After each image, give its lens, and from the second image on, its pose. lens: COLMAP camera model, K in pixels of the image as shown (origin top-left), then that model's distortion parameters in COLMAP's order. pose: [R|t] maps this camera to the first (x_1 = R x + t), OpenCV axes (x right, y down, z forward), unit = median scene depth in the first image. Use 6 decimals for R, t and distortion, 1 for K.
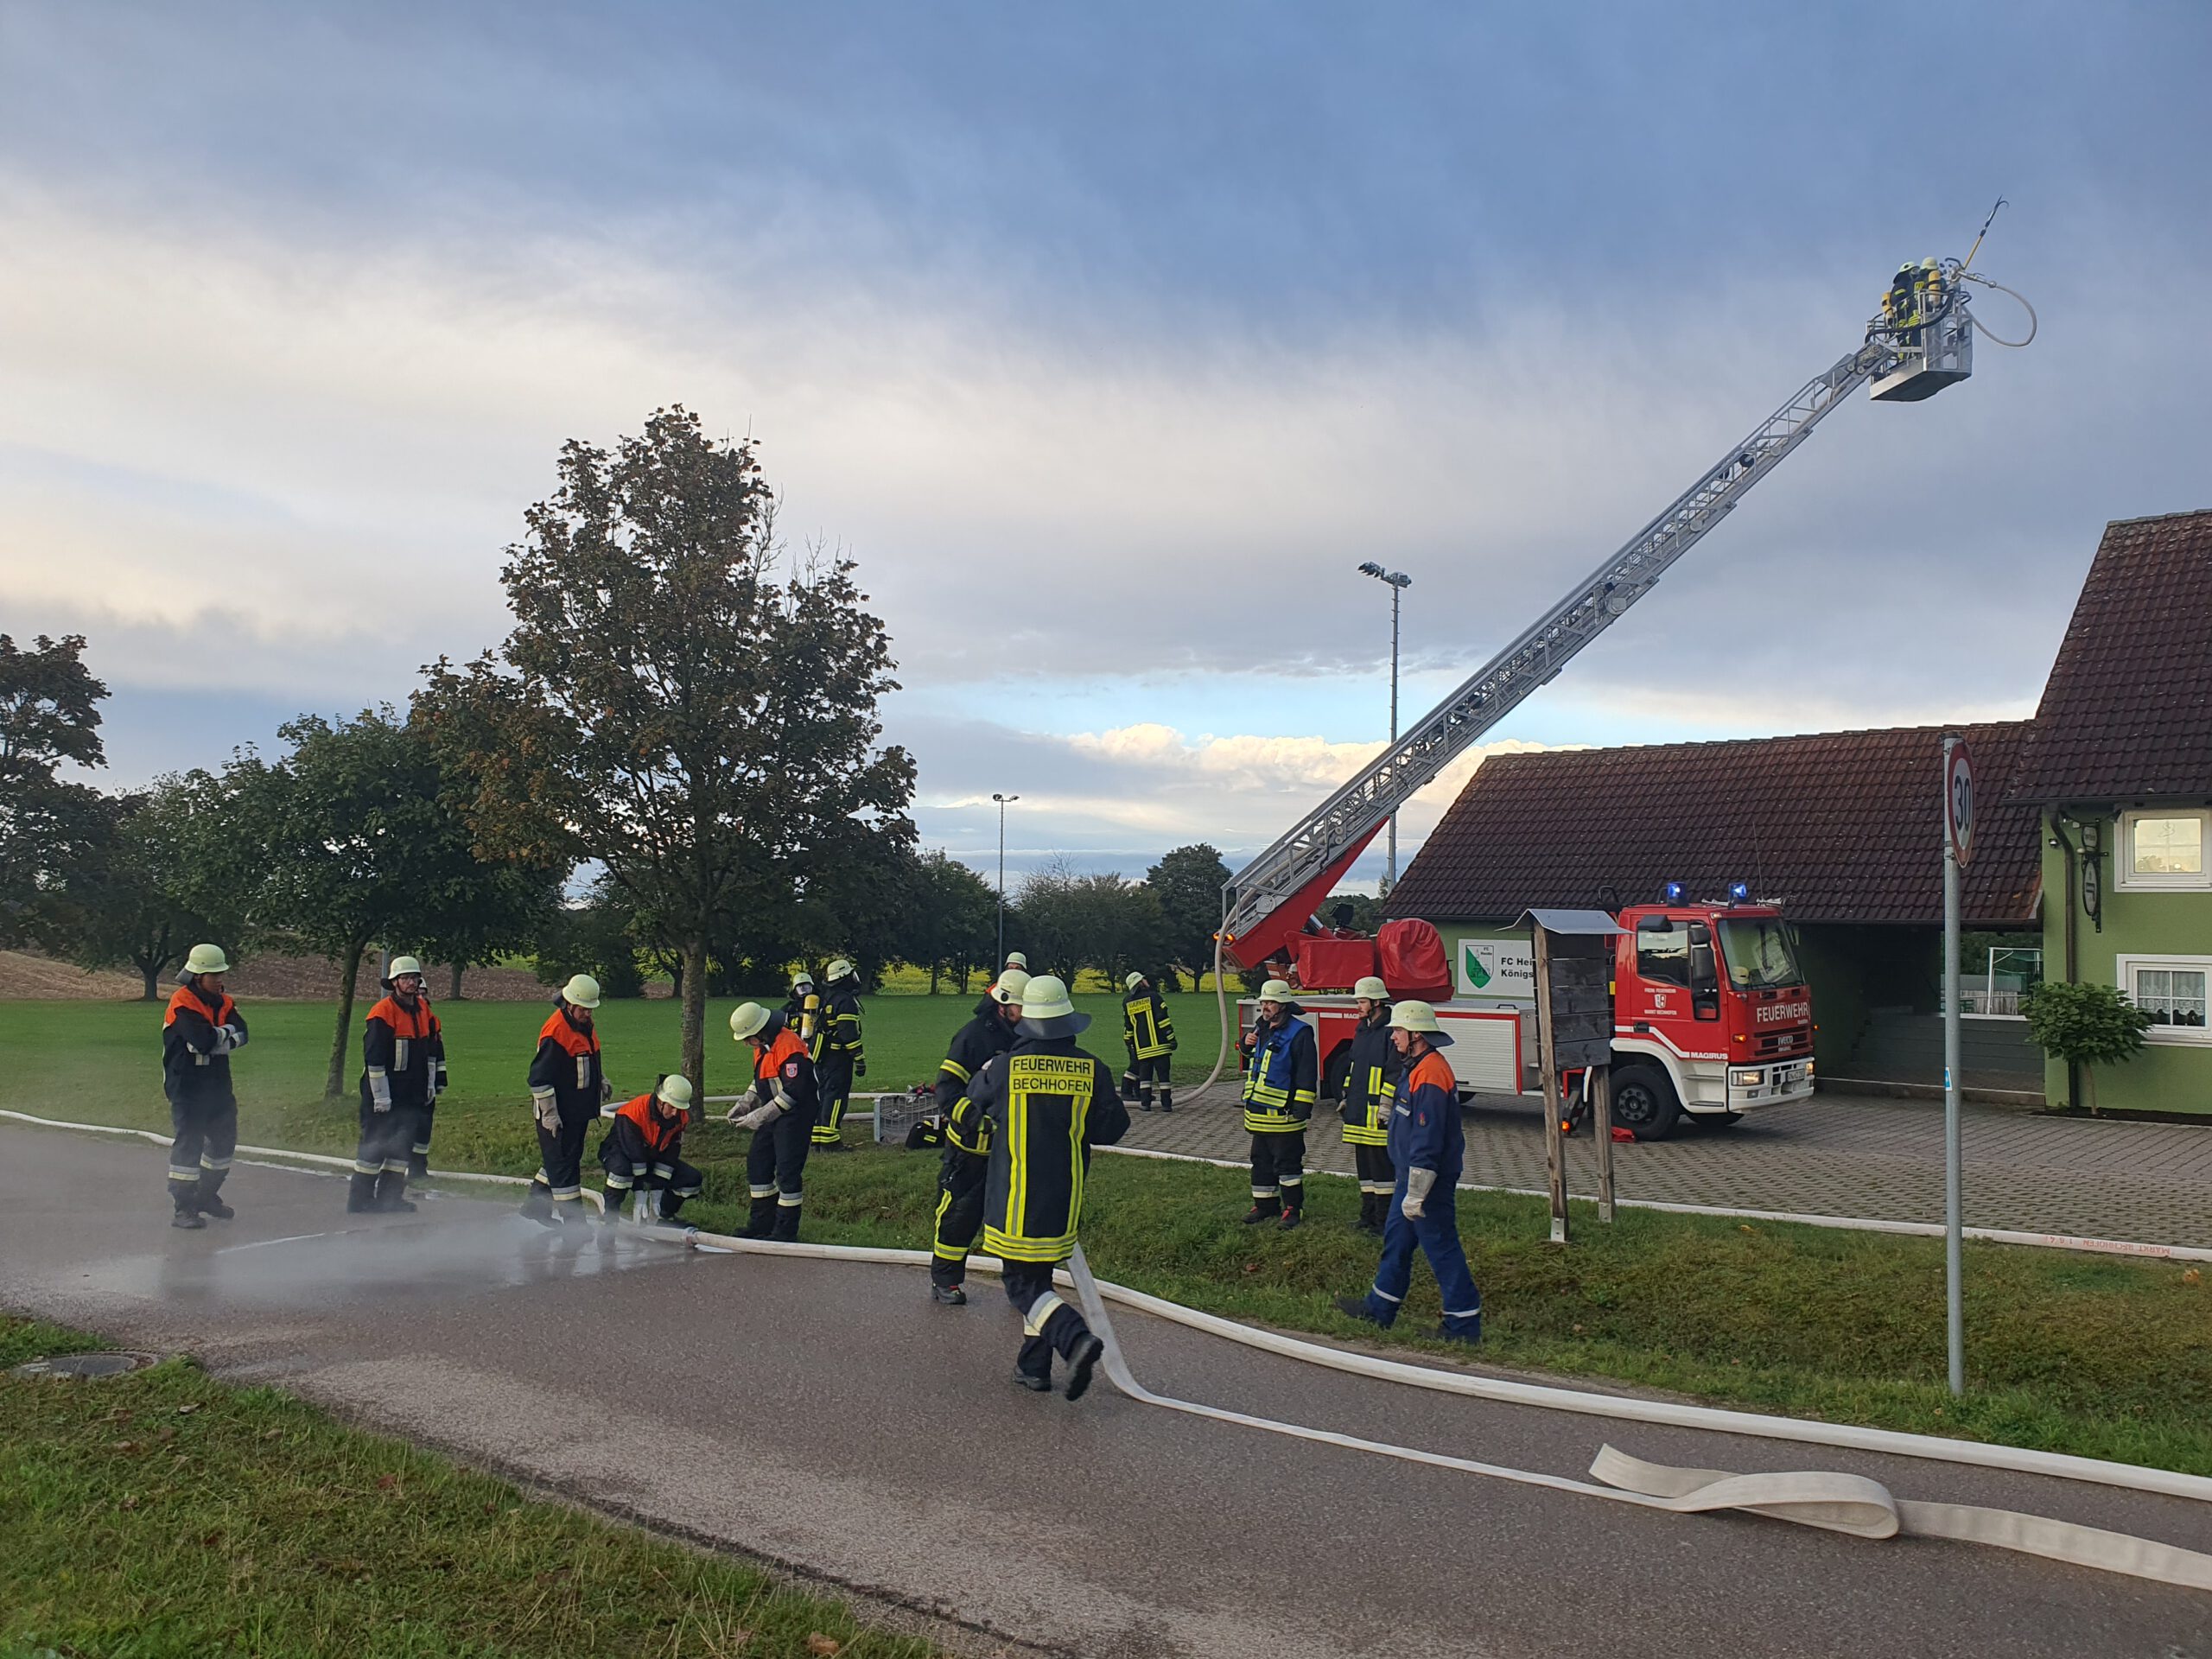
lens RADIAL K [[1828.5, 0, 1105.2], [0, 1828.5, 923.0], [0, 0, 1]] dist [0.133666, -0.257138]
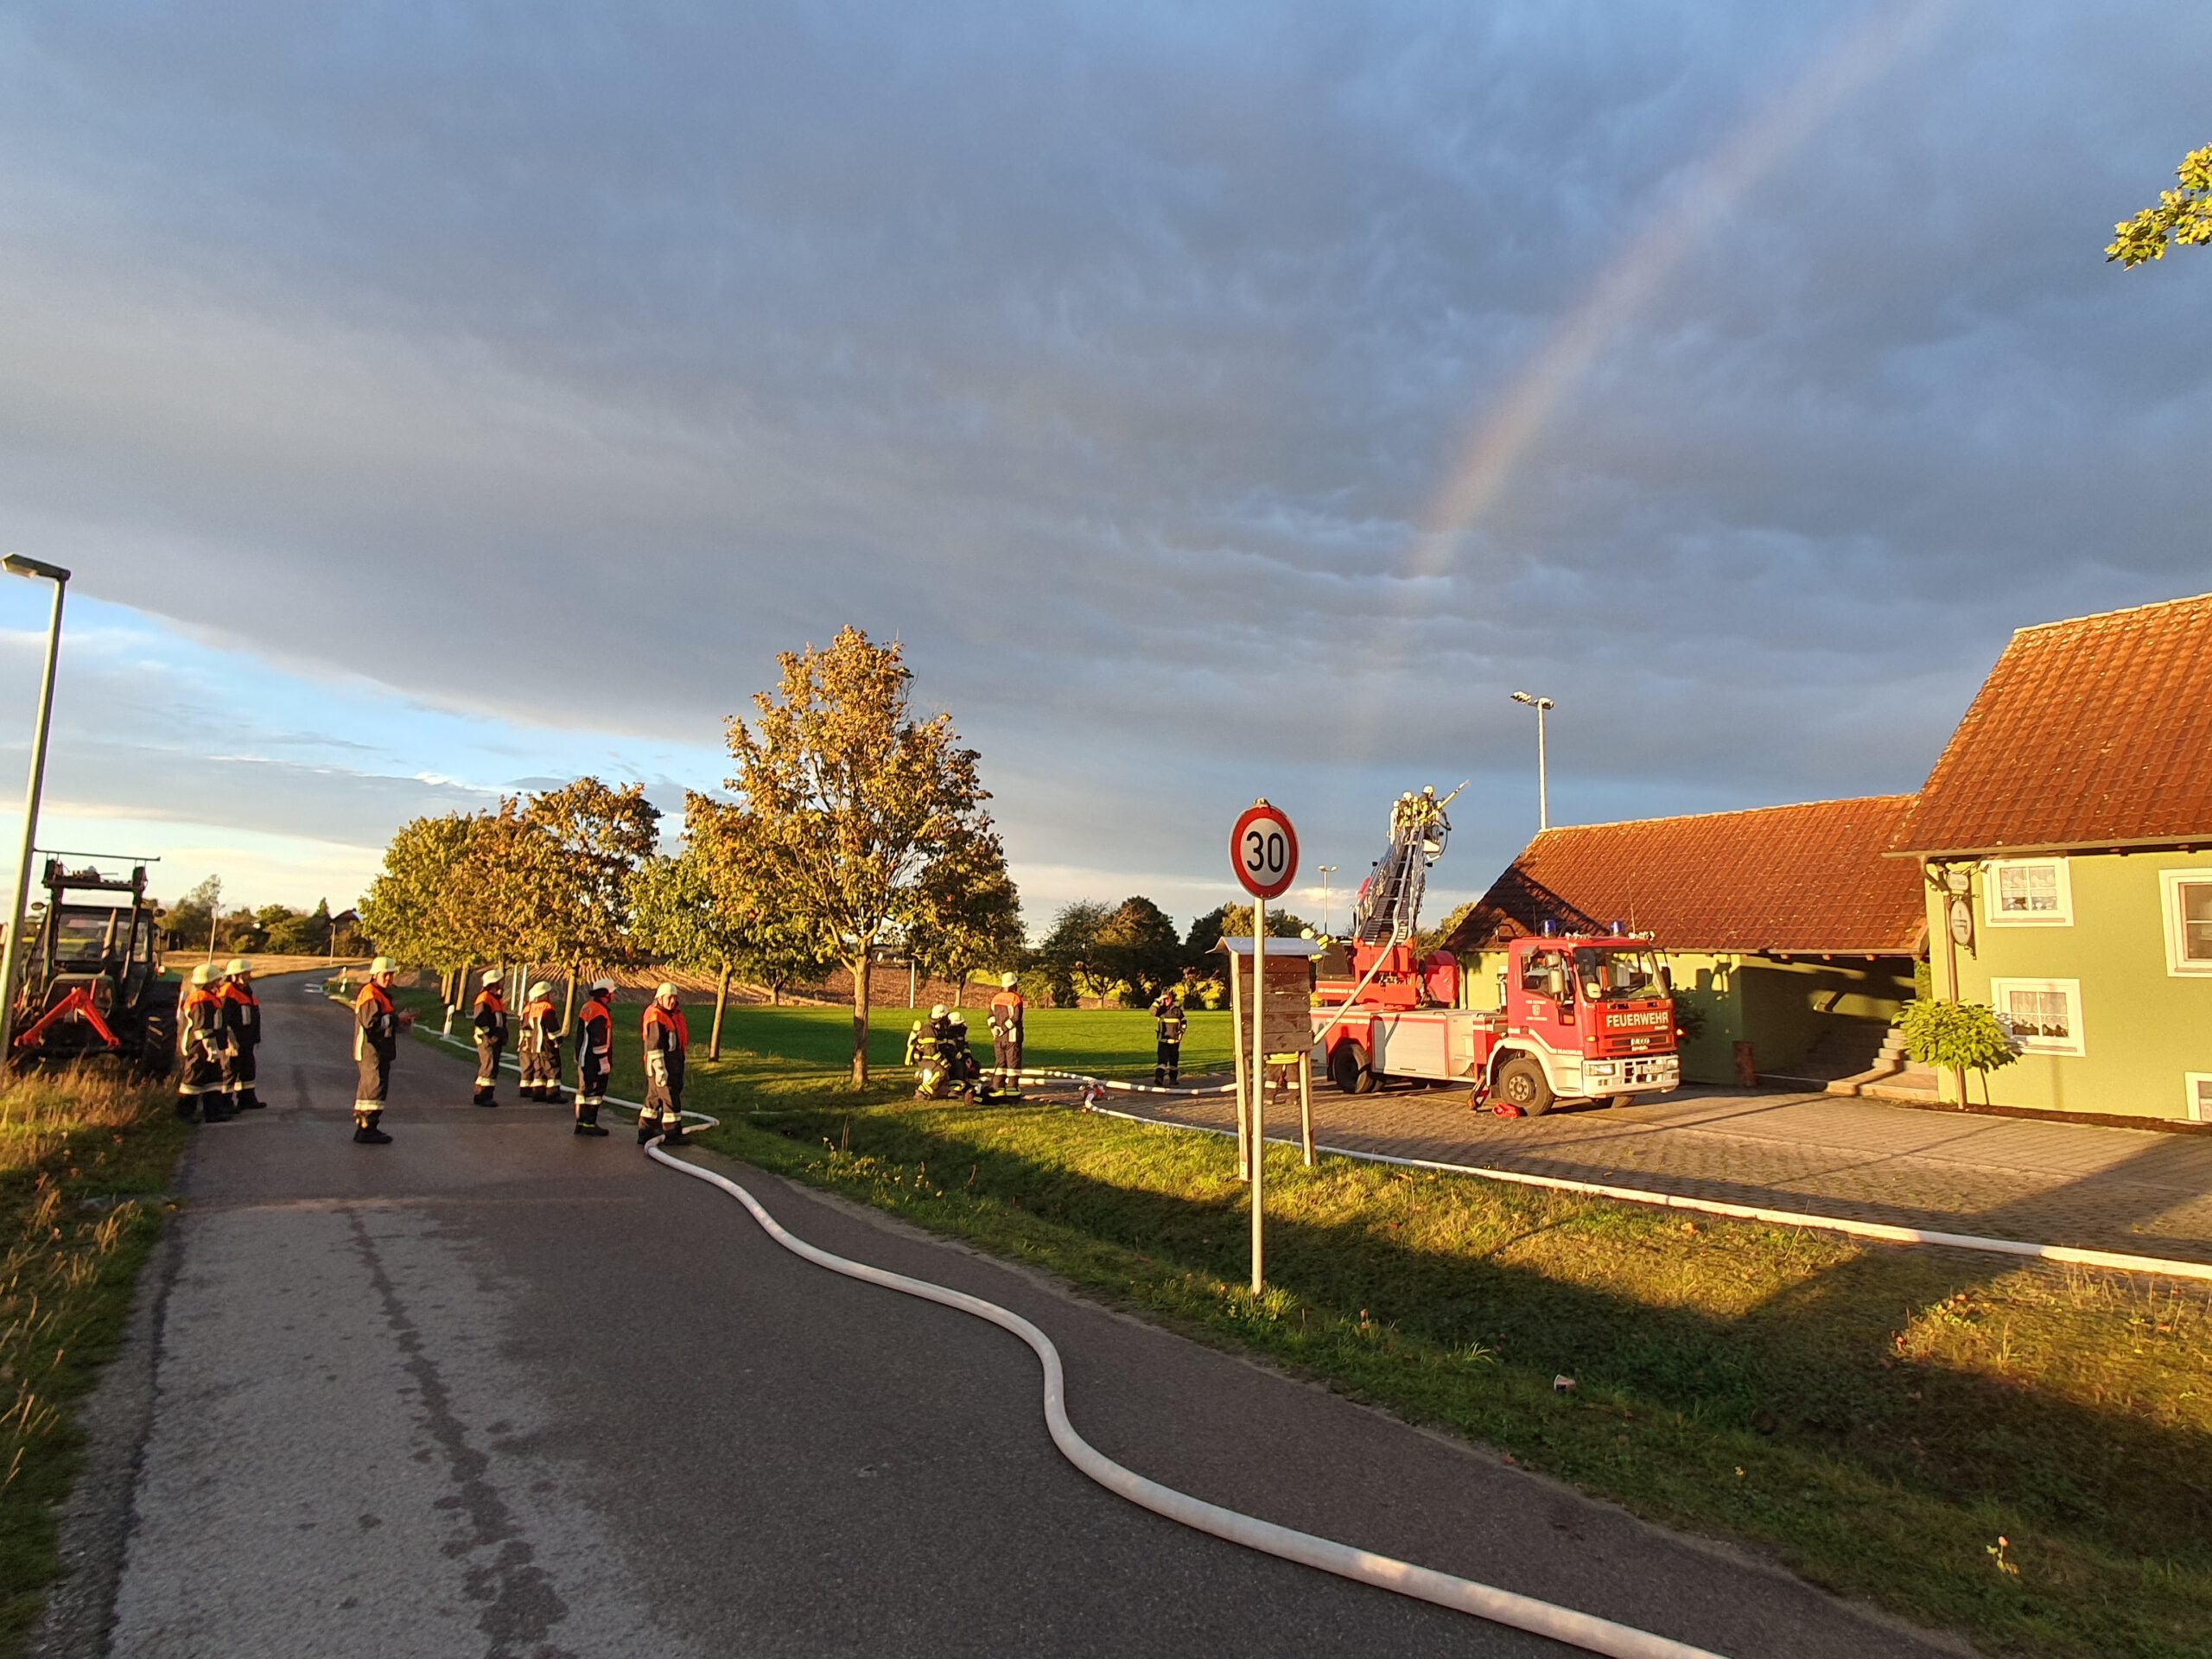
lens RADIAL K [[1268.4, 0, 1062.1], [0, 1268.4, 825.6], [0, 0, 1]] dist [0.009010, 0.001256]
pose [[0.964001, -0.027880, -0.264433, 0.215735], [-0.000027, 0.994477, -0.104951, 0.006685], [0.265899, 0.101180, 0.958676, 0.026474]]
